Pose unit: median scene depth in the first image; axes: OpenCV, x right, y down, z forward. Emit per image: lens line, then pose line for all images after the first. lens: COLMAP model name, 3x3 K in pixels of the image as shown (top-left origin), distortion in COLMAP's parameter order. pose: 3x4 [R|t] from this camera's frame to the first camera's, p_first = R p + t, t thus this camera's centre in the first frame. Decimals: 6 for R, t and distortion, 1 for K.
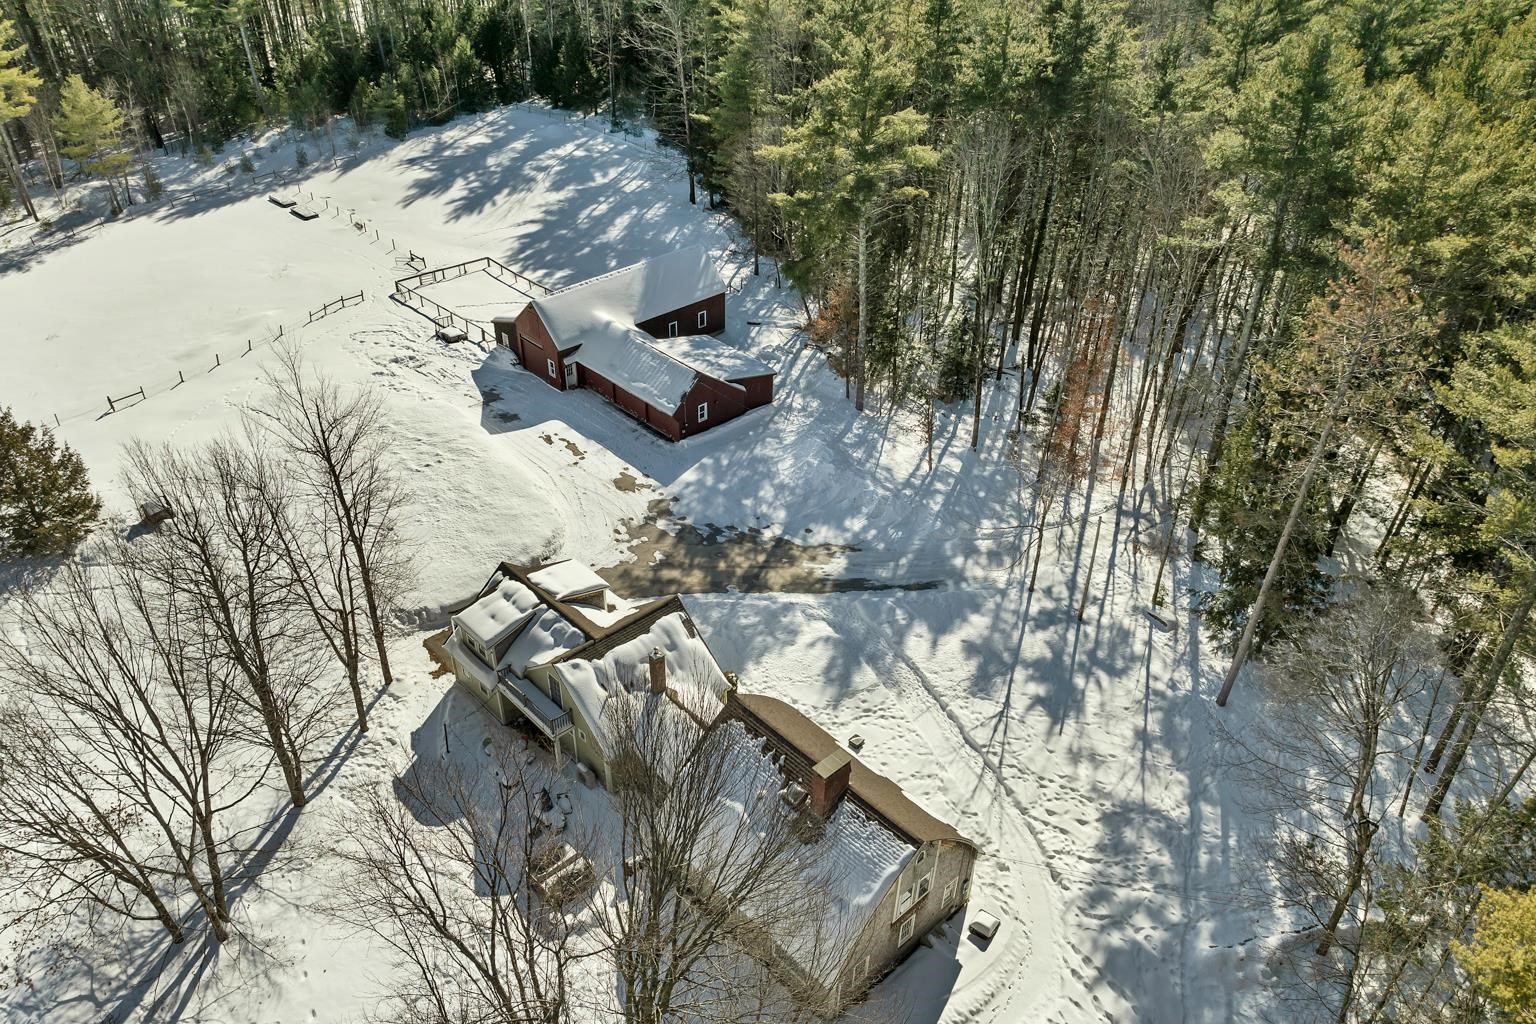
lens RADIAL K [[1096.5, 0, 772.7], [0, 1096.5, 564.7], [0, 0, 1]] dist [-0.030616, -0.014375]
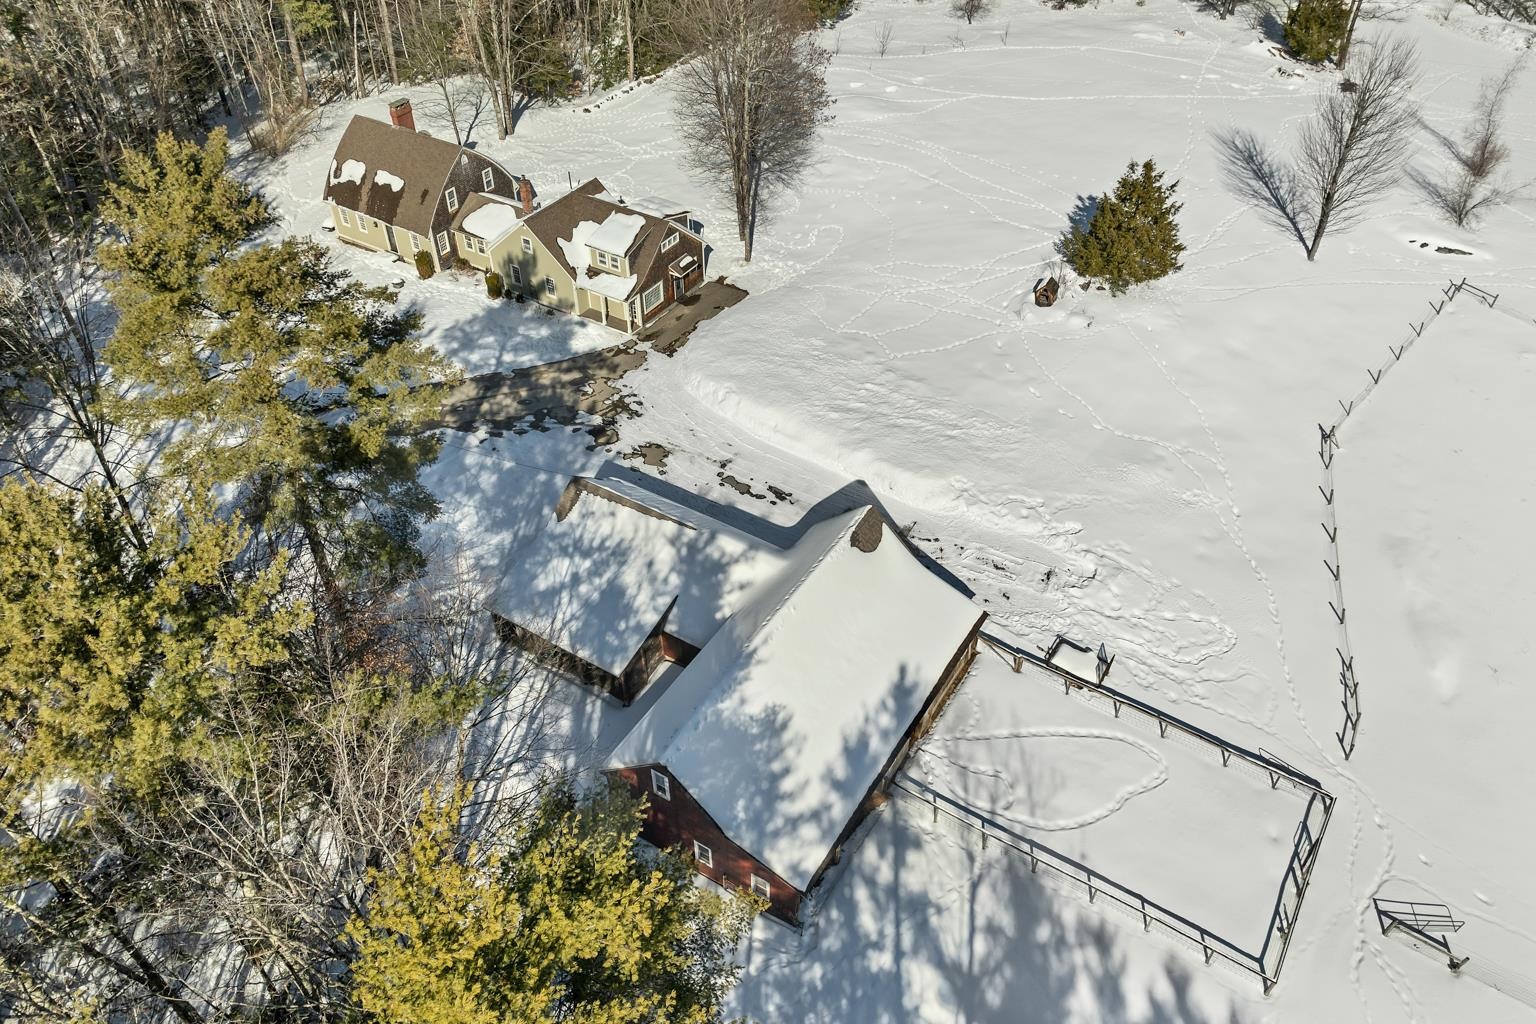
lens RADIAL K [[1080.9, 0, 782.8], [0, 1080.9, 590.2], [0, 0, 1]] dist [0.001492, -0.073927]
pose [[-0.966907, 0.162877, -0.196372, -0.056369], [-0.174707, 0.138213, 0.974872, -1.072050], [0.185925, 0.976918, -0.105183, 1.432793]]
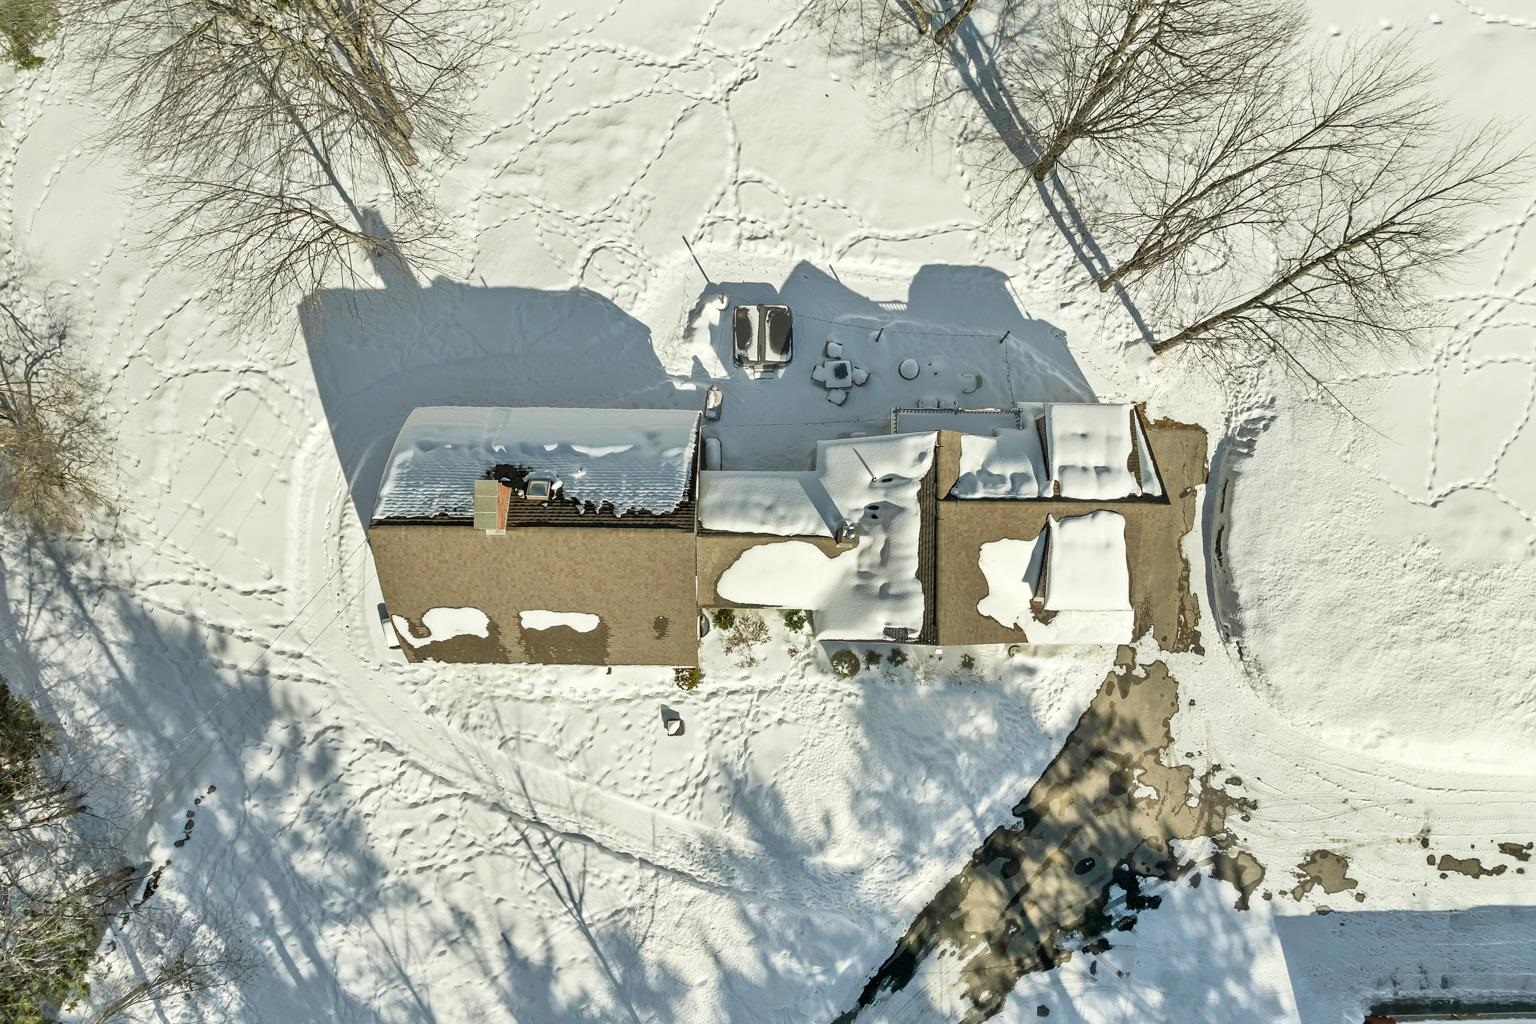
lens RADIAL K [[1093.9, 0, 776.5], [0, 1093.9, 566.4], [0, 0, 1]] dist [-0.040428, 0.001406]
pose [[-0.692728, 0.718877, -0.057837, -0.010679], [-0.473715, -0.393078, 0.788089, -0.396015], [0.543804, 0.573329, 0.612839, 0.435157]]
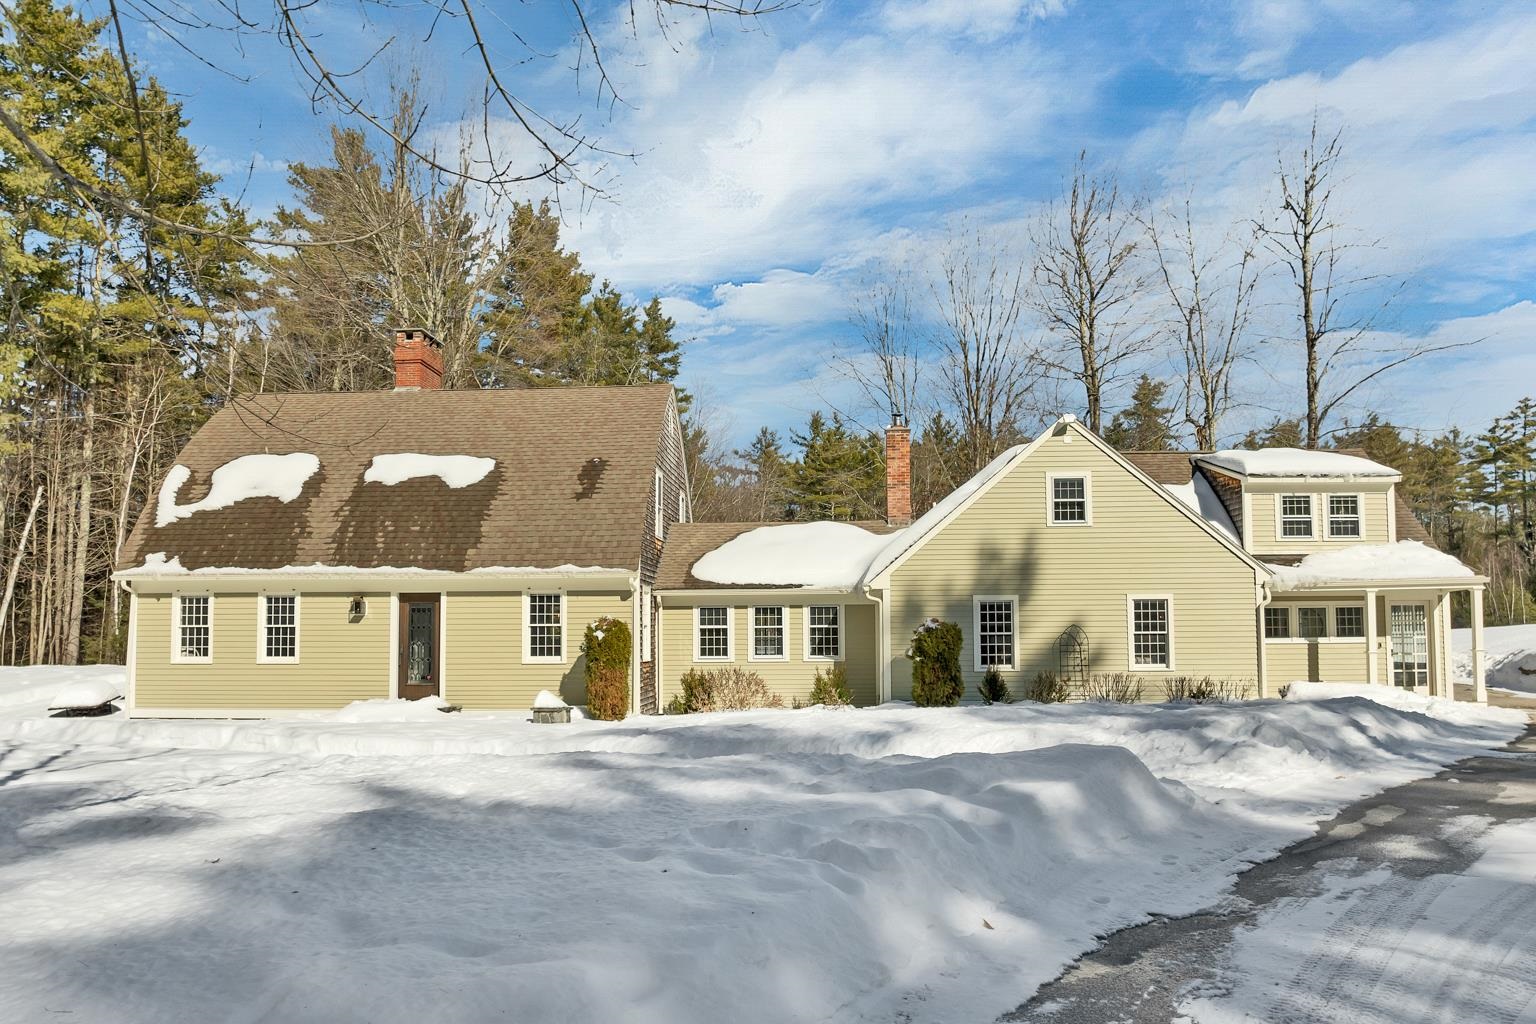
lens RADIAL K [[1096.5, 0, 772.7], [0, 1096.5, 564.7], [0, 0, 1]] dist [-0.030616, -0.014375]
pose [[-0.729668, -0.049307, -0.682021, 0.228946], [-0.420081, 0.819317, 0.390195, -0.032457], [0.539552, 0.571217, -0.618542, 1.078848]]
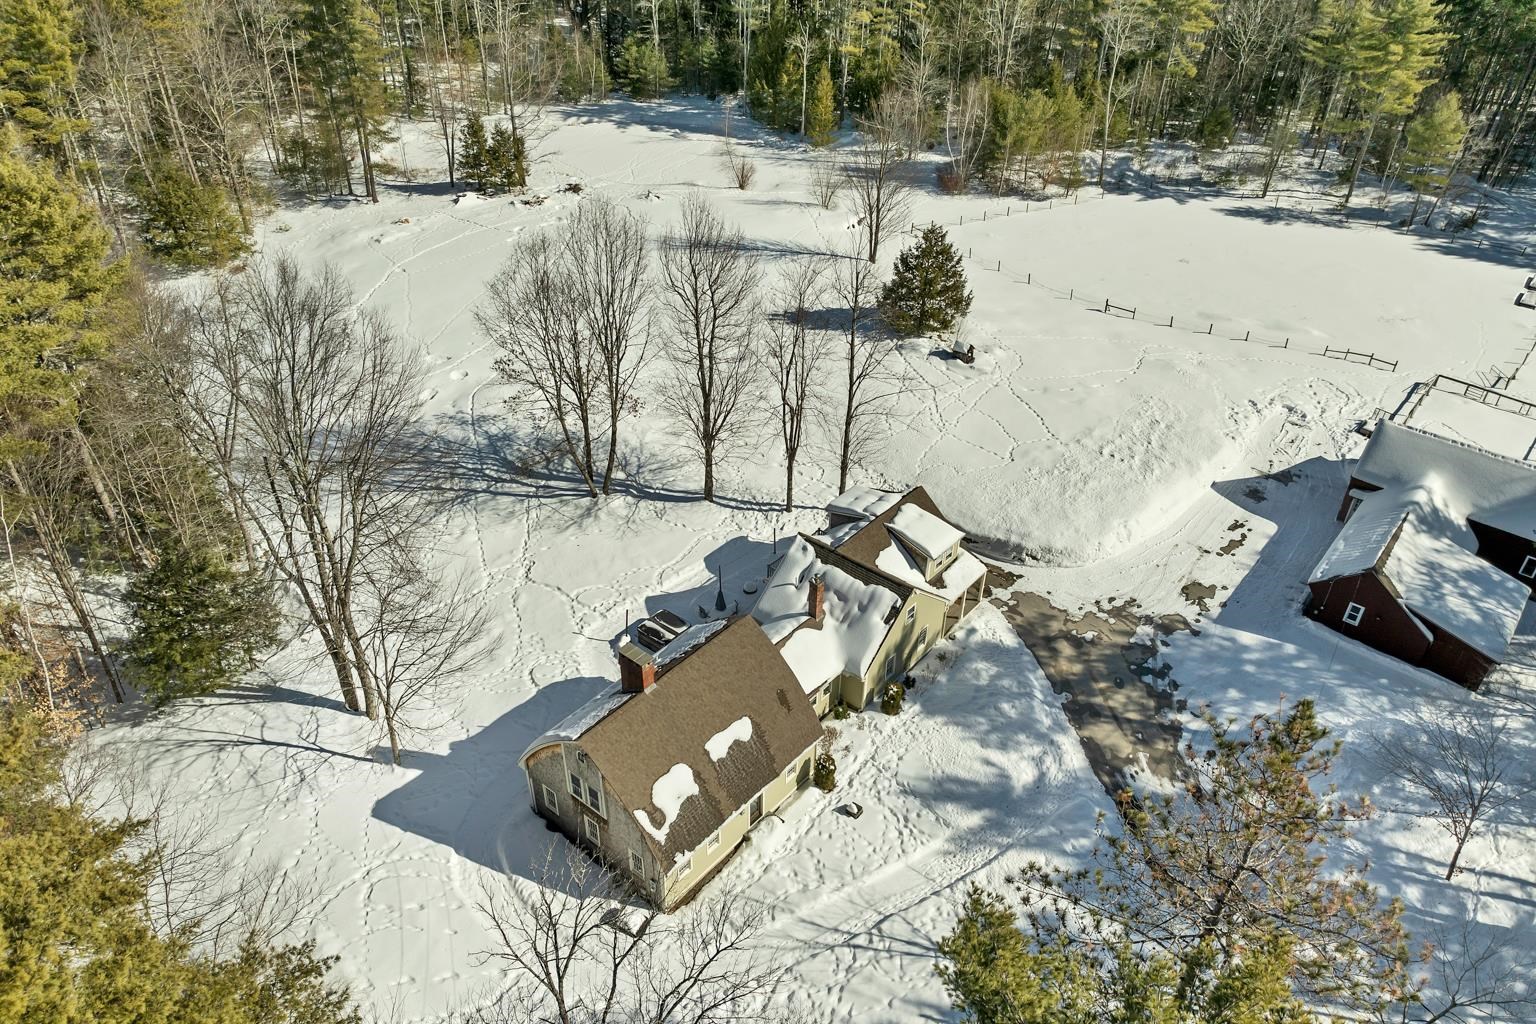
lens RADIAL K [[1096.5, 0, 772.7], [0, 1096.5, 564.7], [0, 0, 1]] dist [-0.030616, -0.014375]
pose [[0.118490, 0.585438, -0.802012, 0.615604], [-0.609884, 0.680301, 0.406489, -0.281903], [0.783583, 0.440969, 0.437658, 0.393437]]
